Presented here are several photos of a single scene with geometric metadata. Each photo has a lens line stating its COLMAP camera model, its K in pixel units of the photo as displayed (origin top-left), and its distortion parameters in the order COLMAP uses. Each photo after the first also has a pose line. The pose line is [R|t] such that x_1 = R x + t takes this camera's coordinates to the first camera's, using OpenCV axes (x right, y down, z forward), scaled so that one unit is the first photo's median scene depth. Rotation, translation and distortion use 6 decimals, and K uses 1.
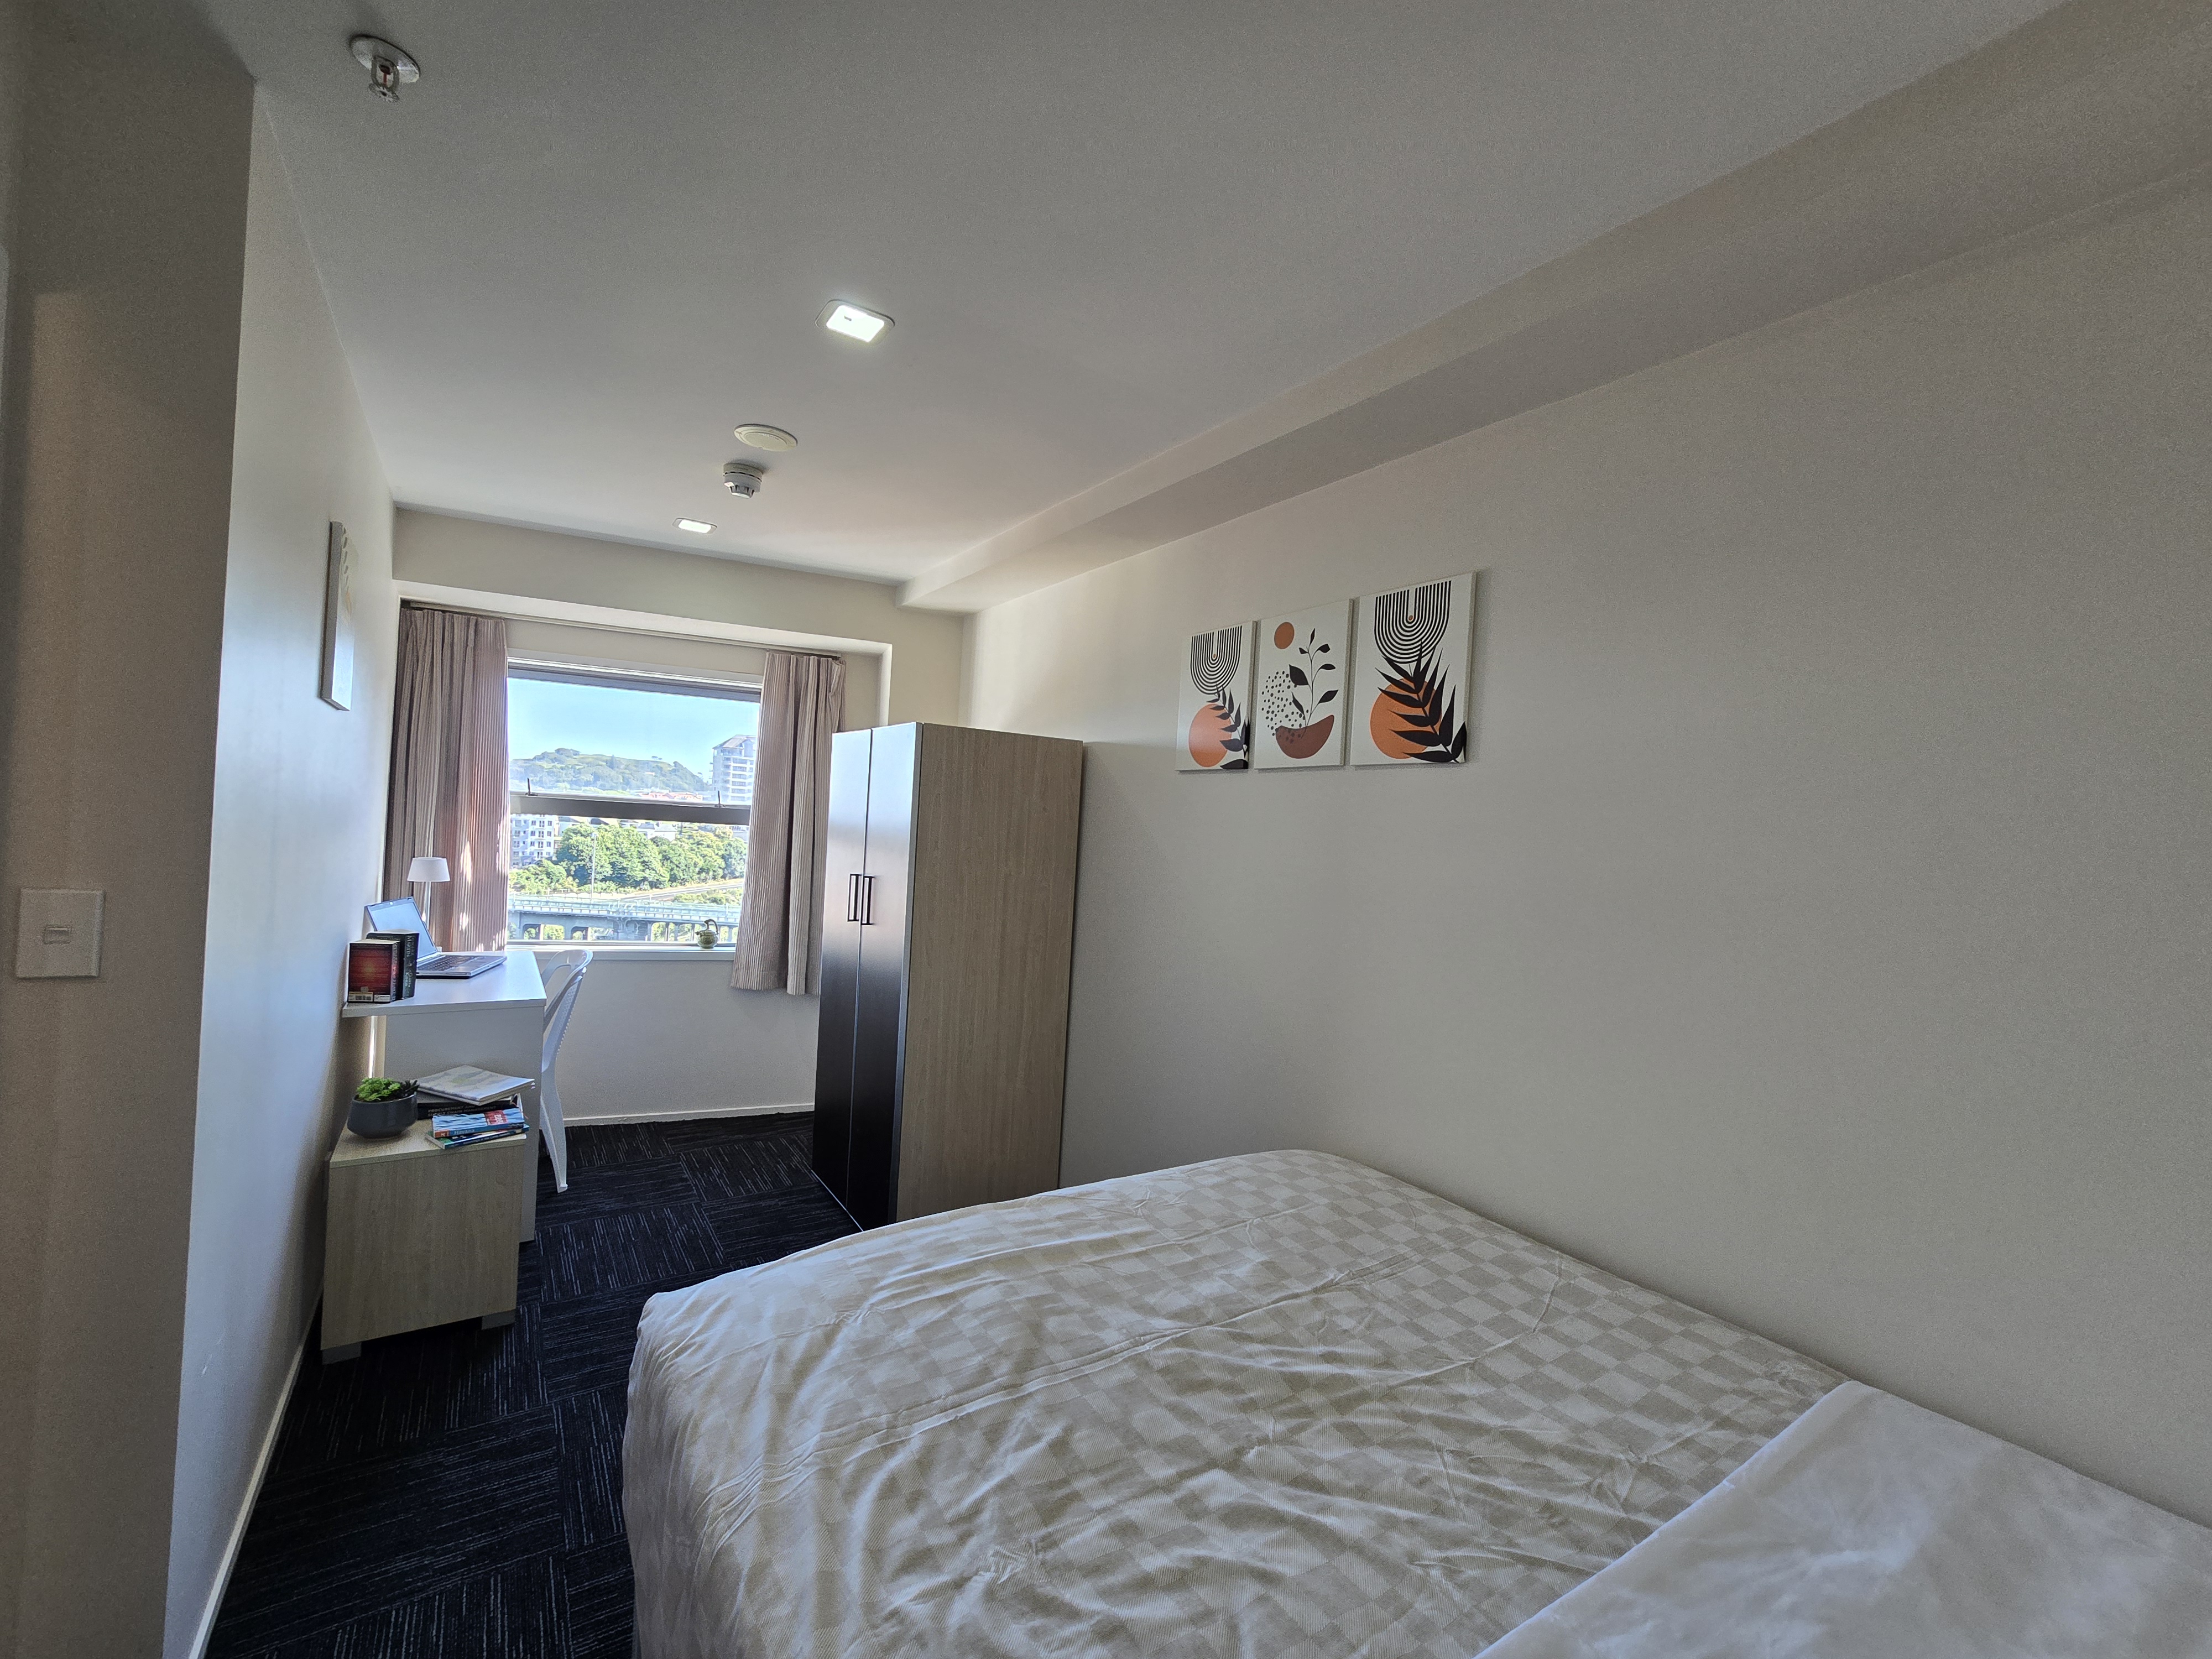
lens RADIAL K [[900.8, 0, 1098.1], [0, 900.8, 832.8], [0, 0, 1]] dist [-0.010262, -0.000091]
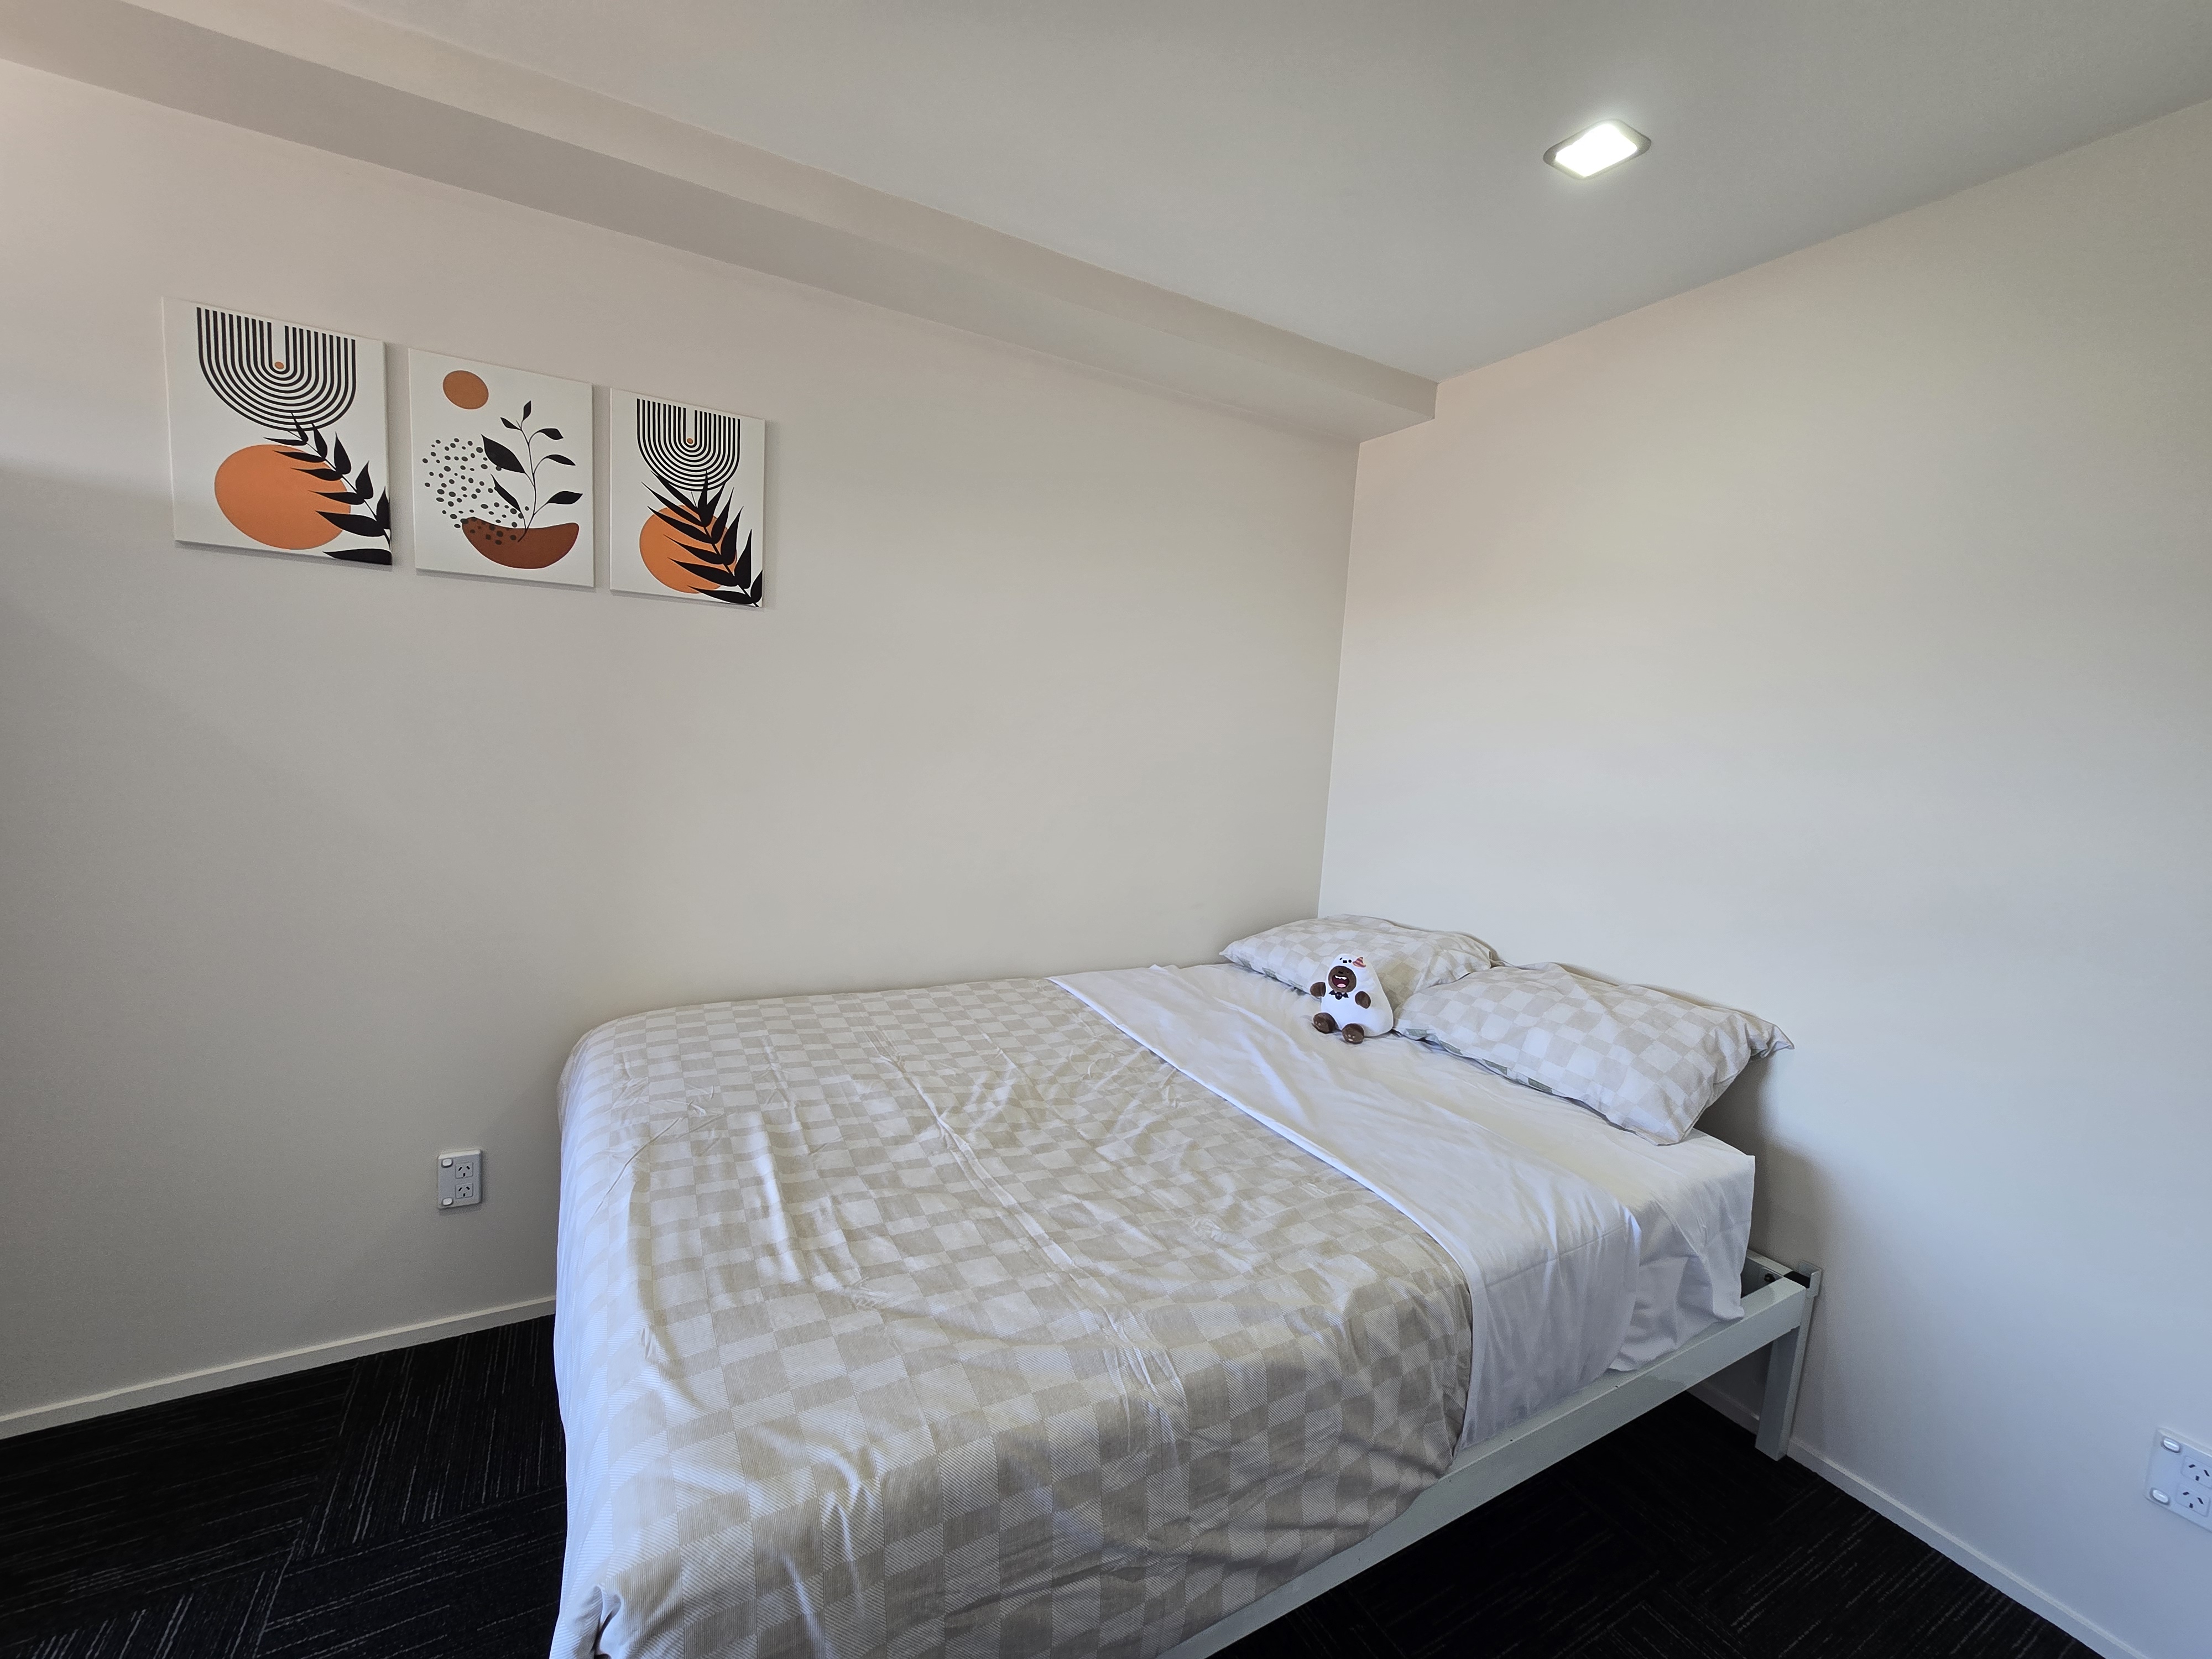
lens RADIAL K [[900.8, 0, 1098.1], [0, 900.8, 832.8], [0, 0, 1]] dist [-0.010262, -0.000091]
pose [[0.088365, -0.167930, 0.981830, -0.635070], [-0.051597, 0.983591, 0.172875, -0.019185], [-0.994751, -0.065935, 0.078251, 0.488501]]
